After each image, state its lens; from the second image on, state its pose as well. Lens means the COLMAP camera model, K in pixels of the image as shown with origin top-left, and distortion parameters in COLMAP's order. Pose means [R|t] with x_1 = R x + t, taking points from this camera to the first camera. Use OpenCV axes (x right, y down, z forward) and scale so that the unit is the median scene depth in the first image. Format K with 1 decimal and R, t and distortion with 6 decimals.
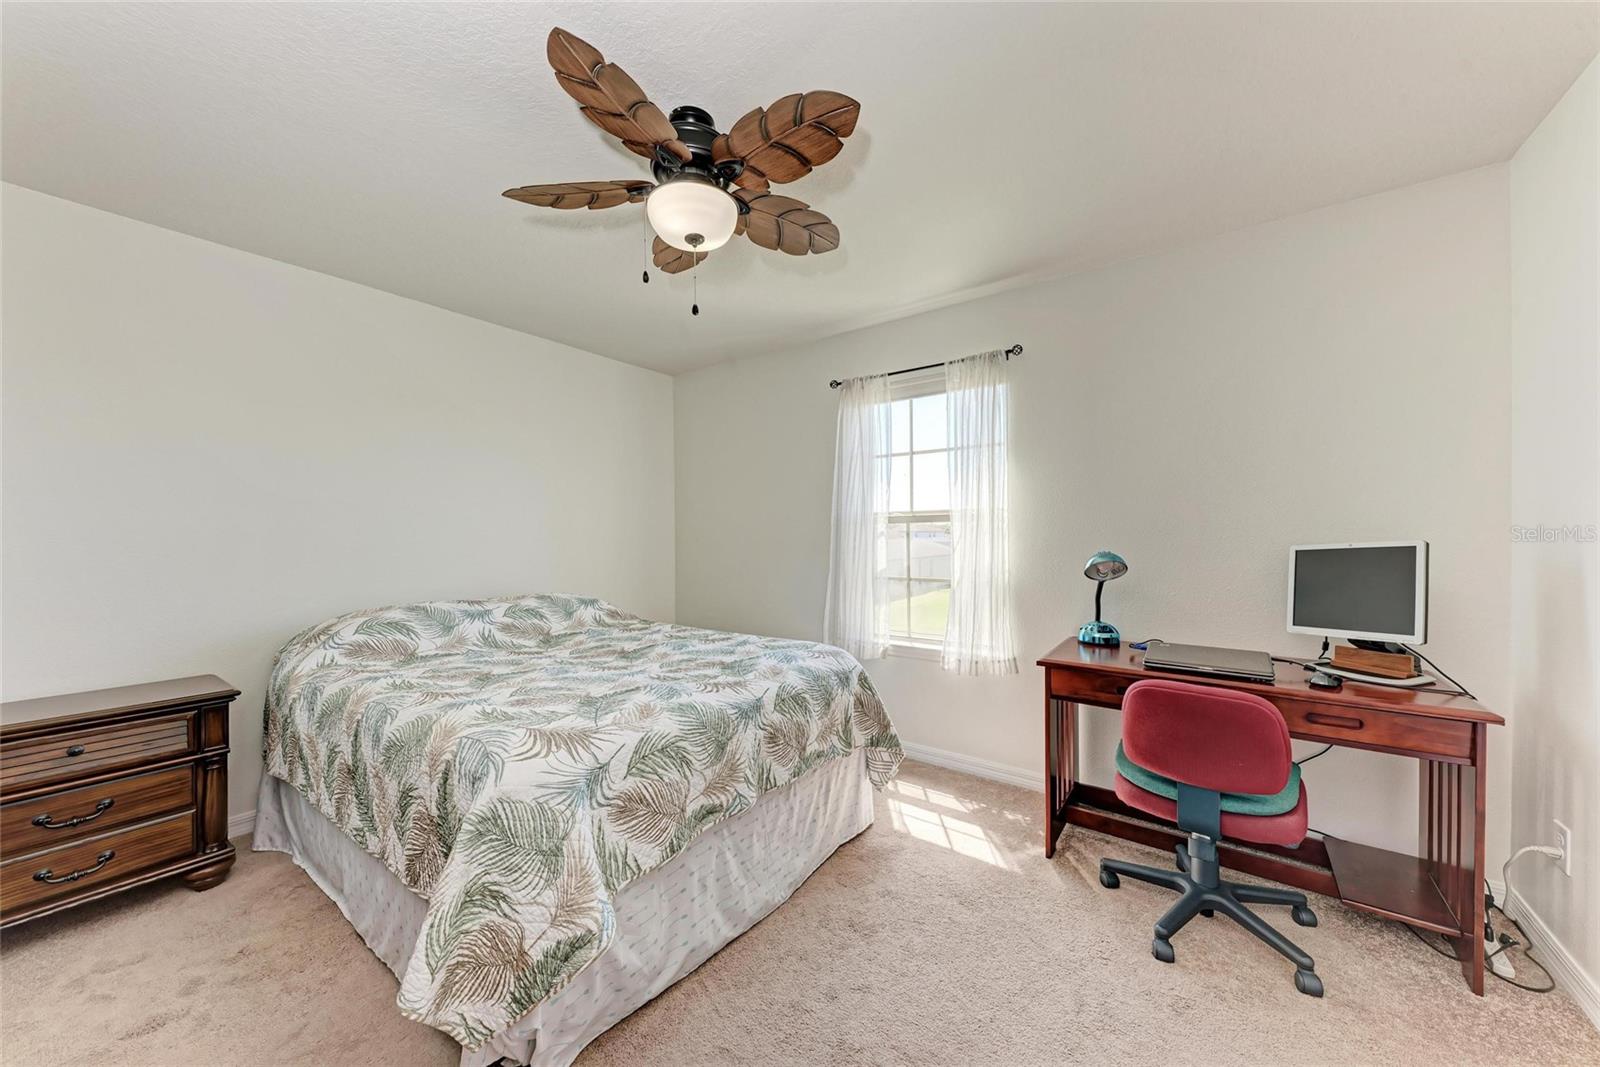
lens RADIAL K [[557.9, 0, 807.3], [0, 557.9, 539.3], [0, 0, 1]] dist [0.013939, -0.005057]
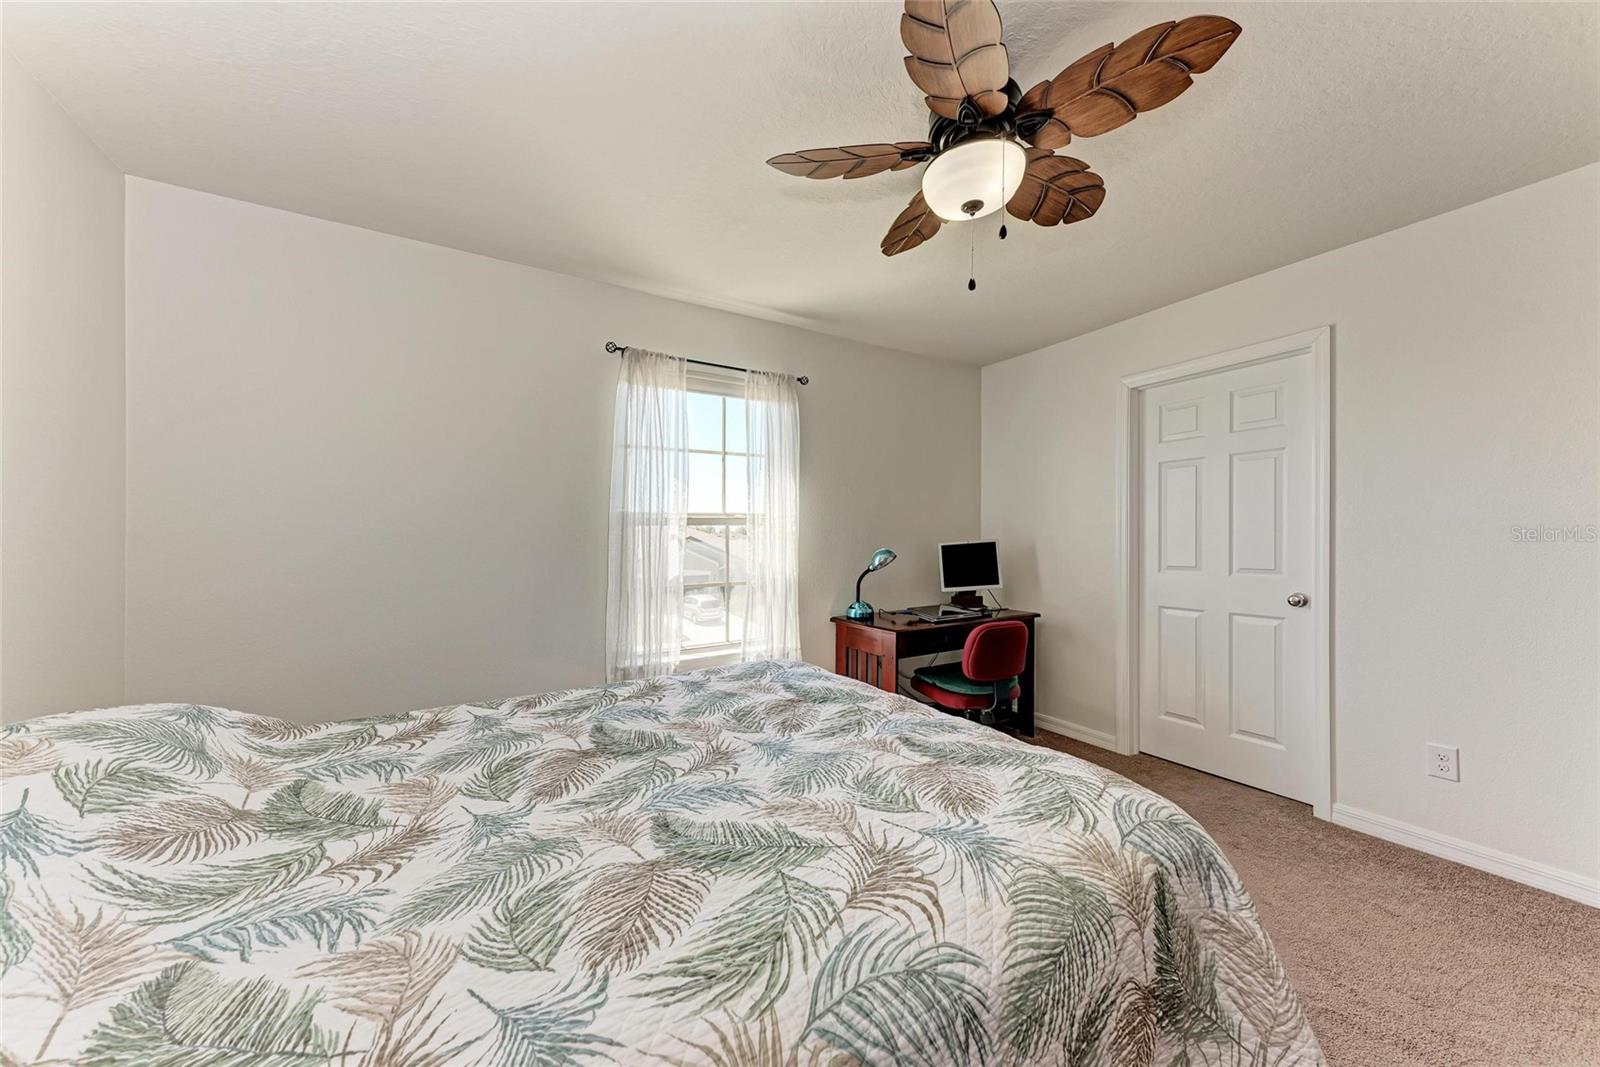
lens RADIAL K [[546.0, 0, 807.9], [0, 546.0, 533.2], [0, 0, 1]] dist [0.000242, 0.000002]
pose [[0.369416, 0.001459, 0.929263, -0.648355], [0.012663, 0.999898, -0.006603, -0.009711], [-0.929178, 0.014206, 0.369360, 0.541099]]
